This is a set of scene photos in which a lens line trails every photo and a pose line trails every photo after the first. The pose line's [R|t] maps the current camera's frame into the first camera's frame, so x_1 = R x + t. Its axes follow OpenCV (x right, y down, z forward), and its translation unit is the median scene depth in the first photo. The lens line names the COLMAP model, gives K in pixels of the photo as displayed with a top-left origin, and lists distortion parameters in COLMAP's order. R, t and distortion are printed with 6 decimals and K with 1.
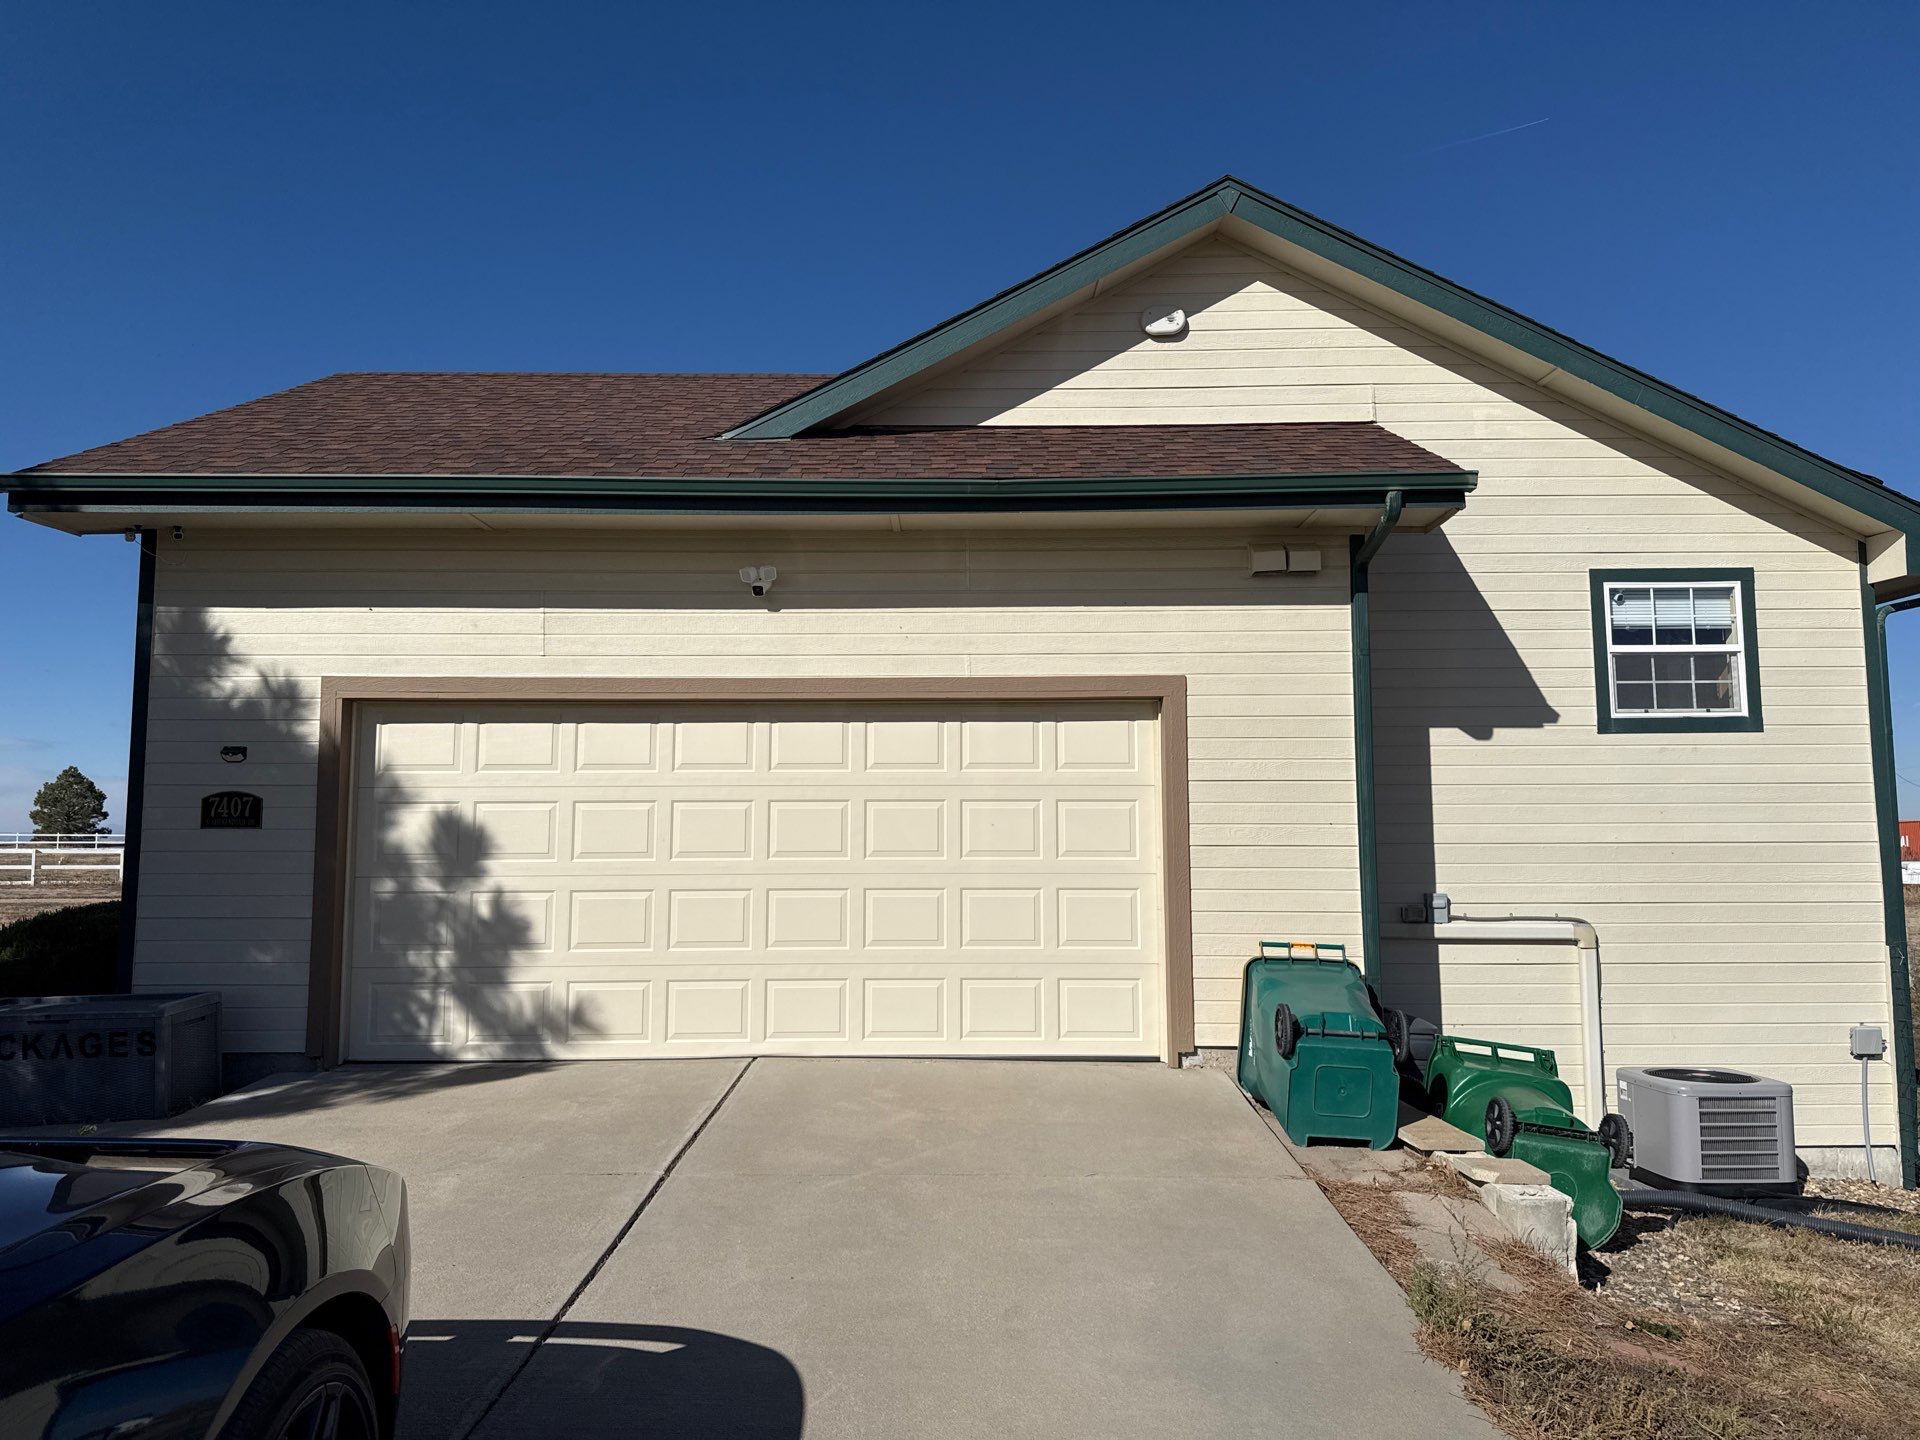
lens RADIAL K [[1345.6, 0, 960.0], [0, 1345.6, 720.0], [0, 0, 1]] dist [0.064784, -0.073577]
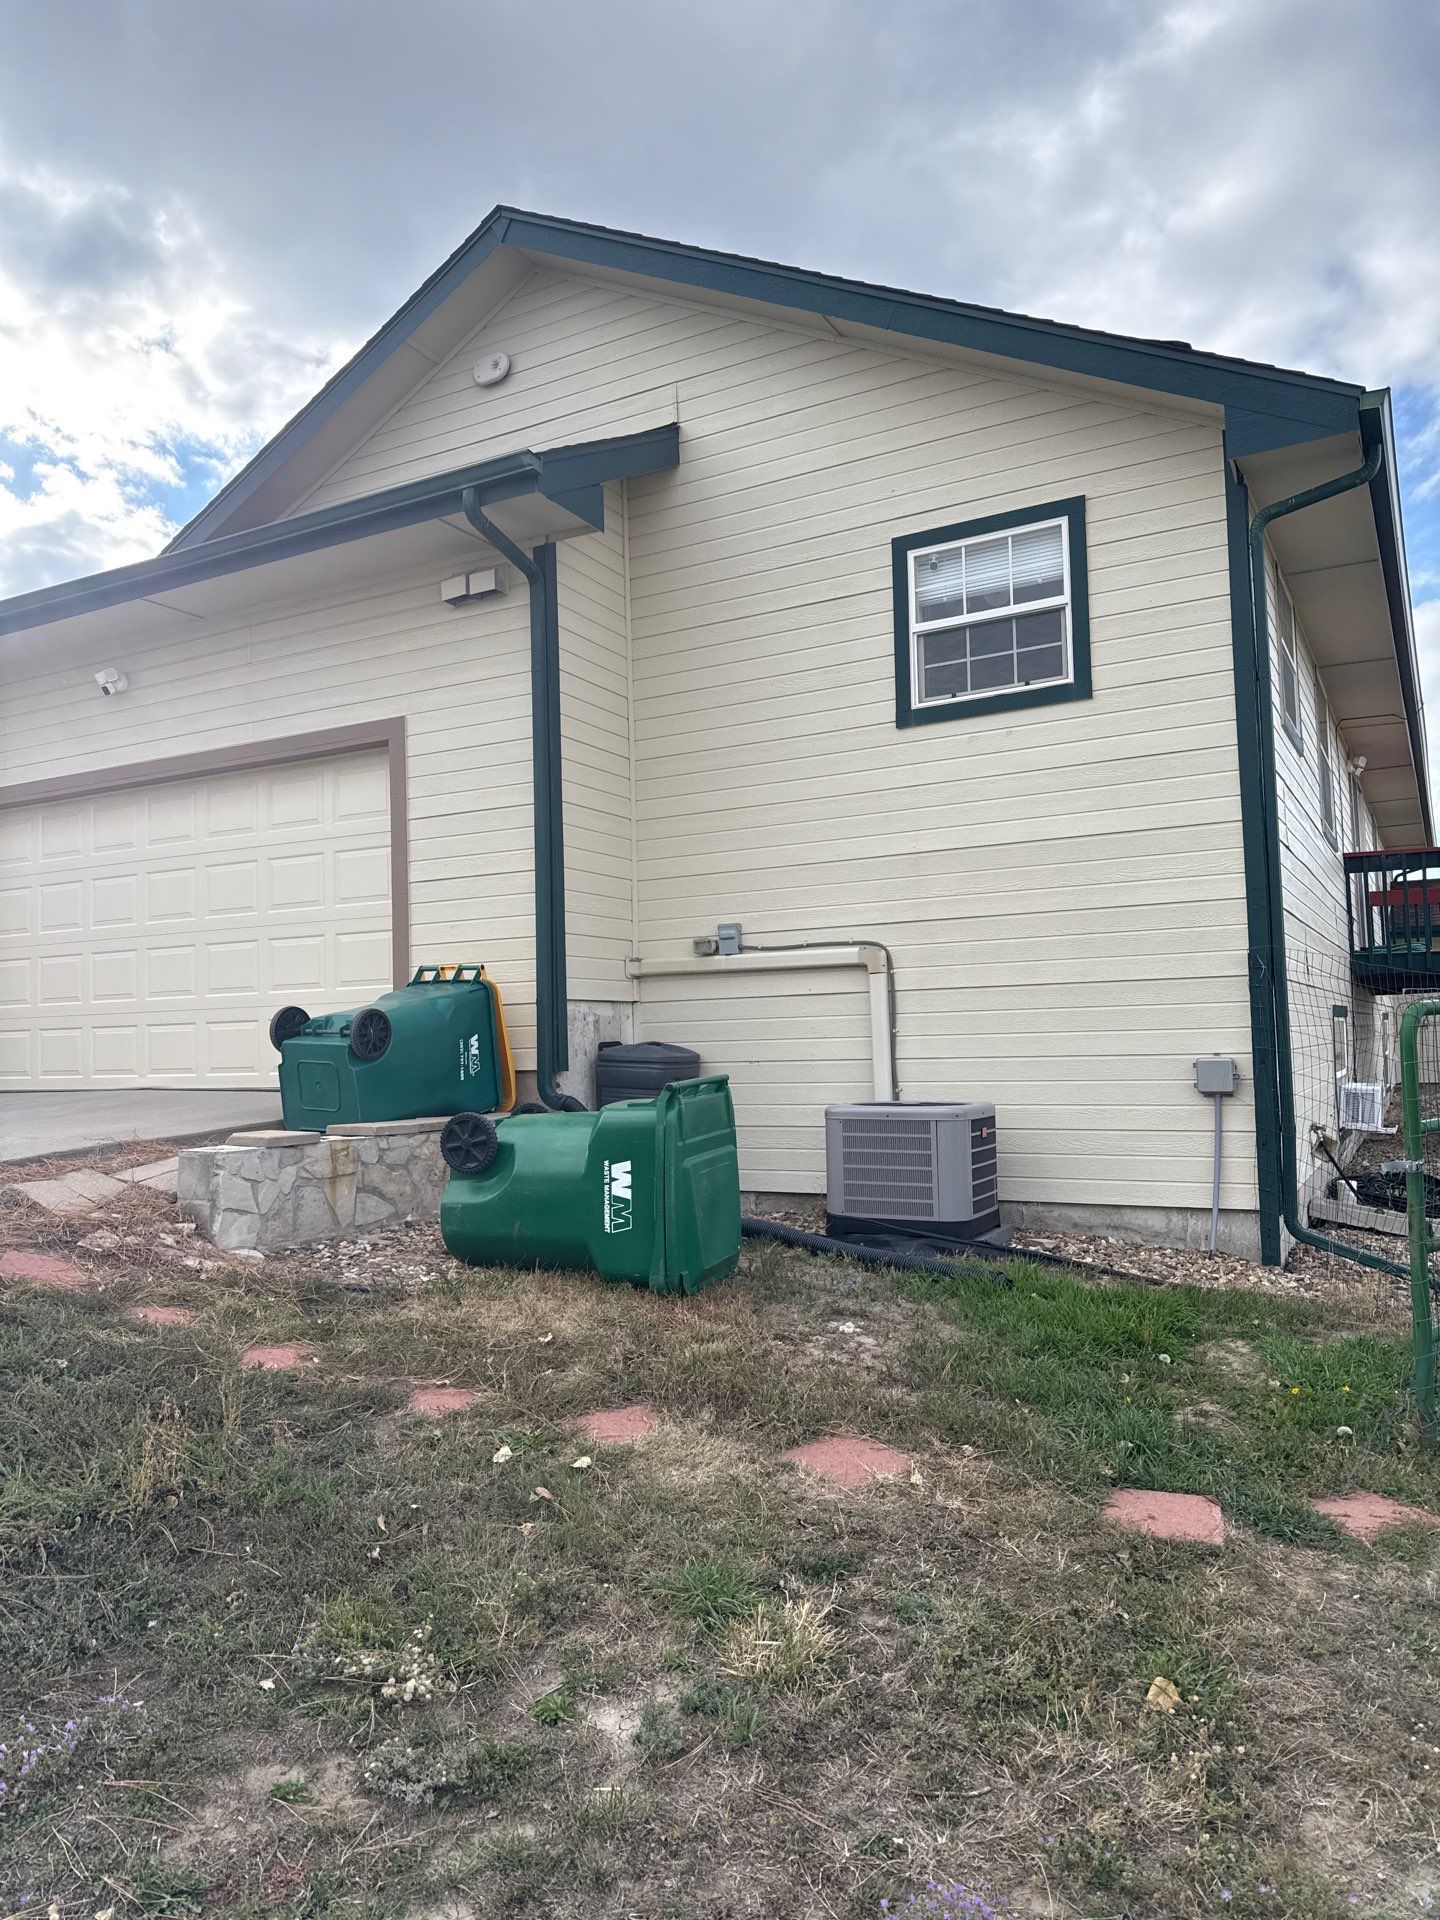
lens RADIAL K [[1345.6, 0, 722.0], [0, 1345.6, 994.6], [0, 0, 1]] dist [0.064784, -0.073577]
pose [[0.867985, -0.035608, -0.495312, 0.787327], [0.060457, 0.997584, 0.034228, 0.141635], [0.492897, -0.059654, 0.868041, 0.185848]]
